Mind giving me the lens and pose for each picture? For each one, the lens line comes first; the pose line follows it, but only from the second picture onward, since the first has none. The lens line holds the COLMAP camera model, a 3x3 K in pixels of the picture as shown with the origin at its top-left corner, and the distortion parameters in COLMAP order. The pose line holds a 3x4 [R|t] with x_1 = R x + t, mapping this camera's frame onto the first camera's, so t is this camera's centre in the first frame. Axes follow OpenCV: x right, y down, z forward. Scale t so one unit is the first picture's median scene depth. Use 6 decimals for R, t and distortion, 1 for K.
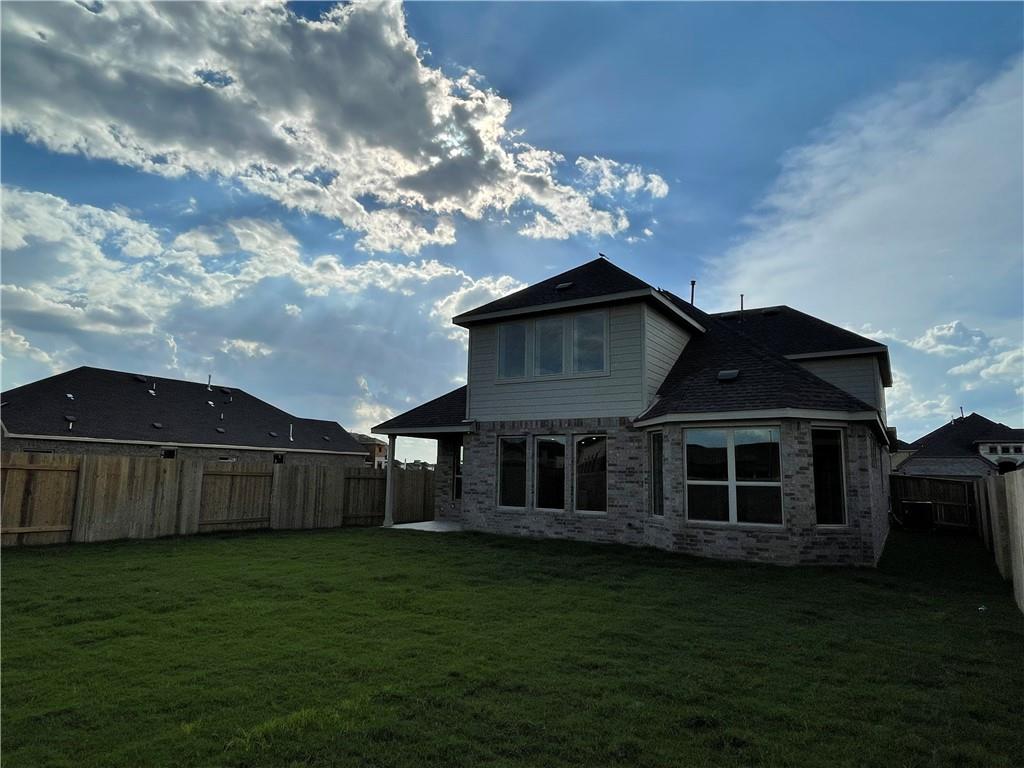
lens RADIAL K [[607.8, 0, 502.7], [0, 607.8, 391.6], [0, 0, 1]] dist [-0.006947, 0.004729]
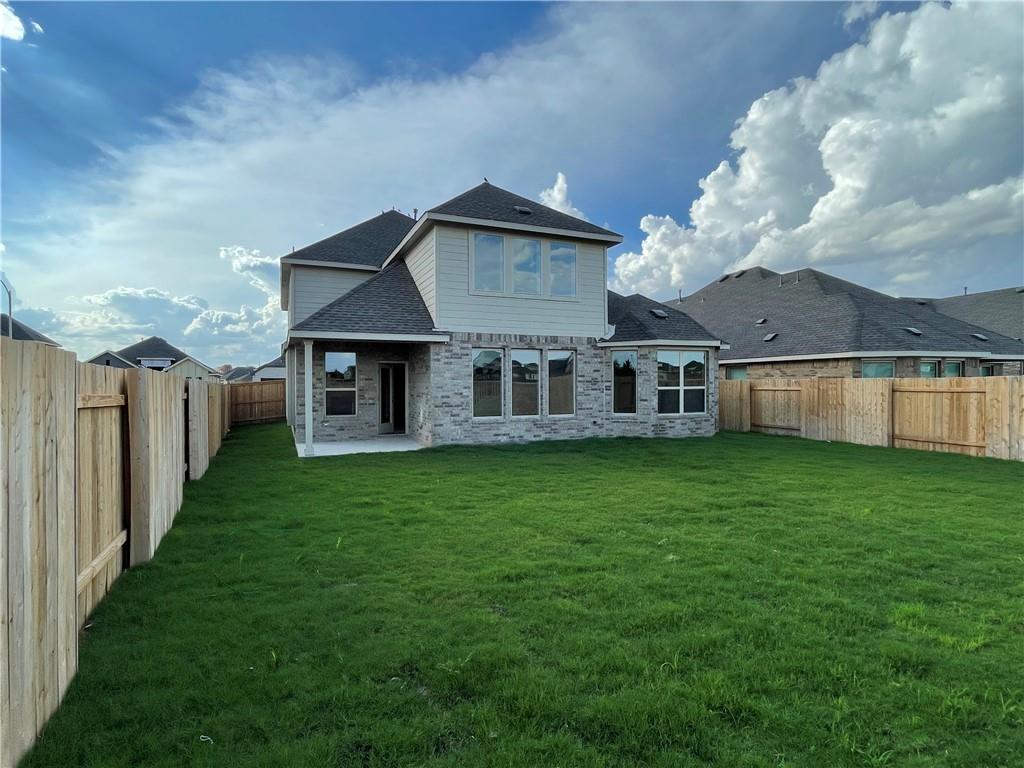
lens RADIAL K [[528.2, 0, 513.1], [0, 528.2, 380.5], [0, 0, 1]] dist [-0.005504, 0.000872]
pose [[0.534055, -0.019136, 0.845233, -0.693063], [-0.100722, 0.991184, 0.086081, 0.045012], [-0.839429, -0.131106, 0.527419, 0.481009]]
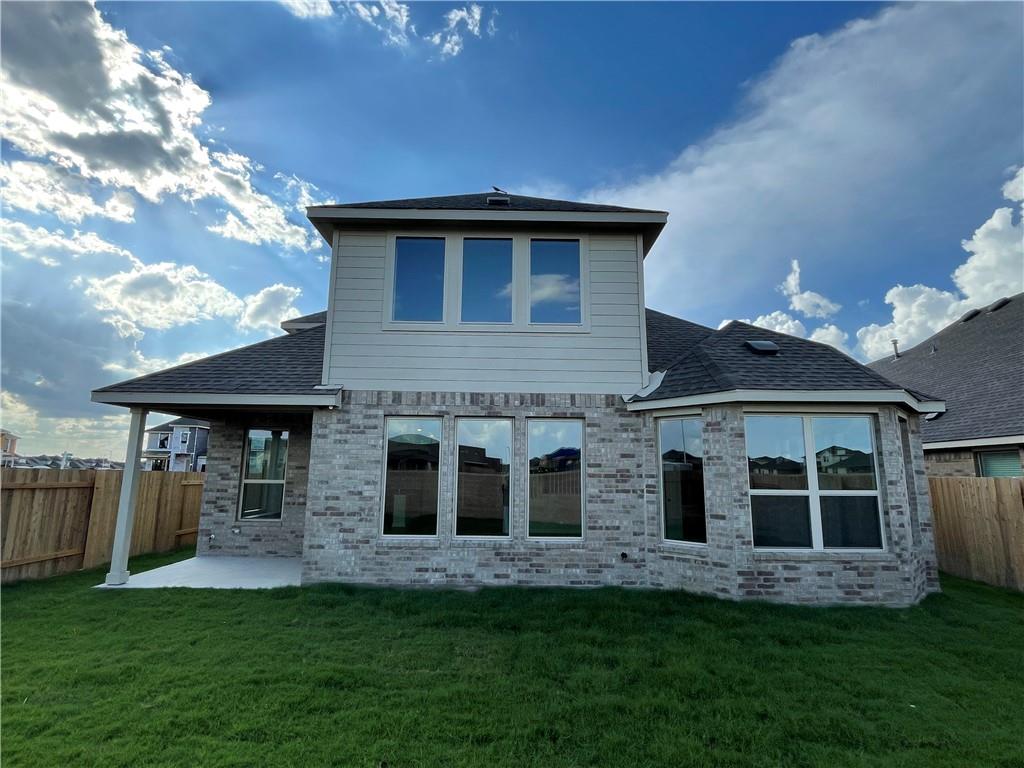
lens RADIAL K [[514.4, 0, 517.0], [0, 514.4, 384.0], [0, 0, 1]] dist [-0.002581, 0.003206]
pose [[0.823339, 0.087713, 0.560730, -0.185976], [-0.071881, 0.996145, -0.050279, 0.057747], [-0.562979, 0.001091, 0.826471, 0.507037]]
